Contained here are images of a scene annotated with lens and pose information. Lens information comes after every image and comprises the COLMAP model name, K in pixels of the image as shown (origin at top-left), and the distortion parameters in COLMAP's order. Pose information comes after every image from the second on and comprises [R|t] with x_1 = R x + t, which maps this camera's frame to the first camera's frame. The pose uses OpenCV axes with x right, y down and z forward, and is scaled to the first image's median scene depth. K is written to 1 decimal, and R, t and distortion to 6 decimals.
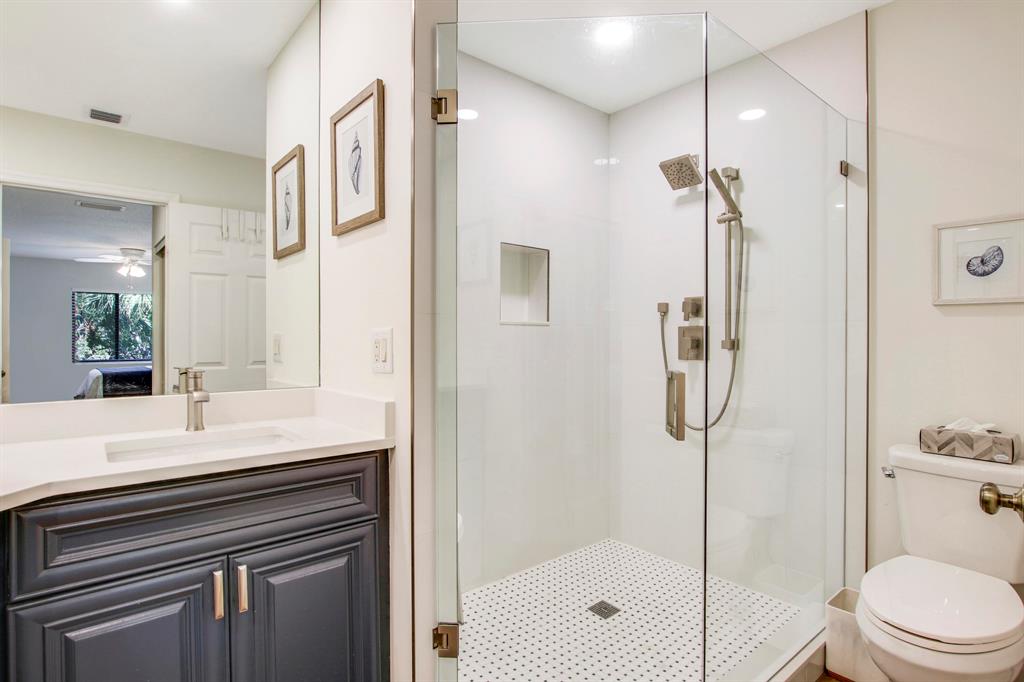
lens RADIAL K [[534.3, 0, 512.4], [0, 534.3, 339.9], [0, 0, 1]] dist [-0.005141, 0.000300]
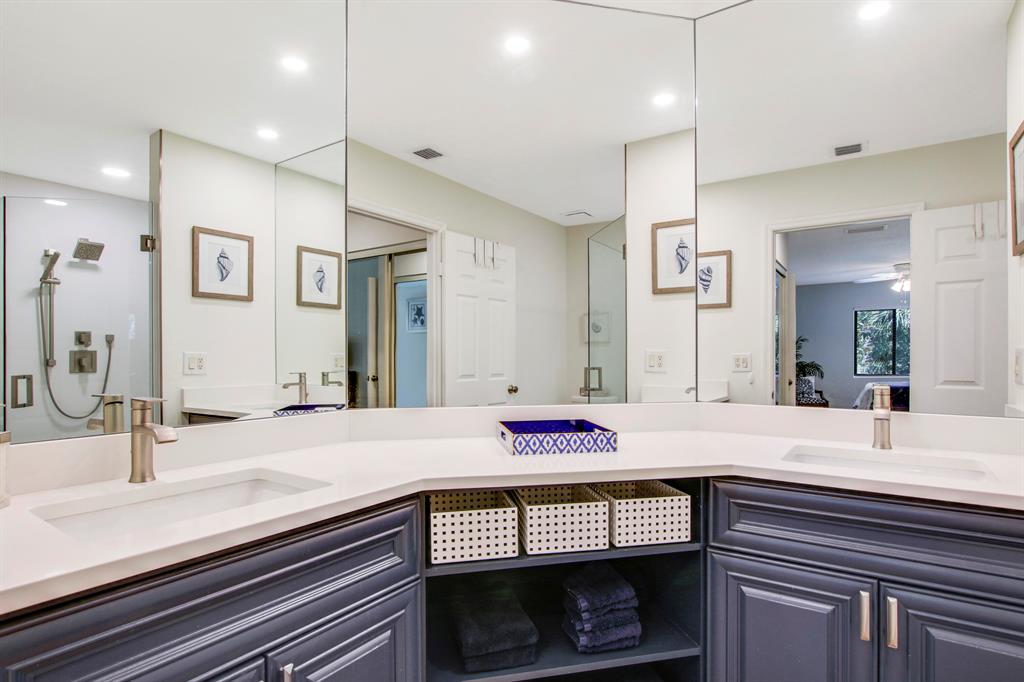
lens RADIAL K [[534.3, 0, 512.5], [0, 534.3, 349.6], [0, 0, 1]] dist [-0.005141, 0.000300]
pose [[0.280435, -0.005861, -0.959855, 0.196958], [-0.003186, 0.999970, -0.007036, -0.004048], [0.959868, 0.005031, 0.280408, 0.089526]]
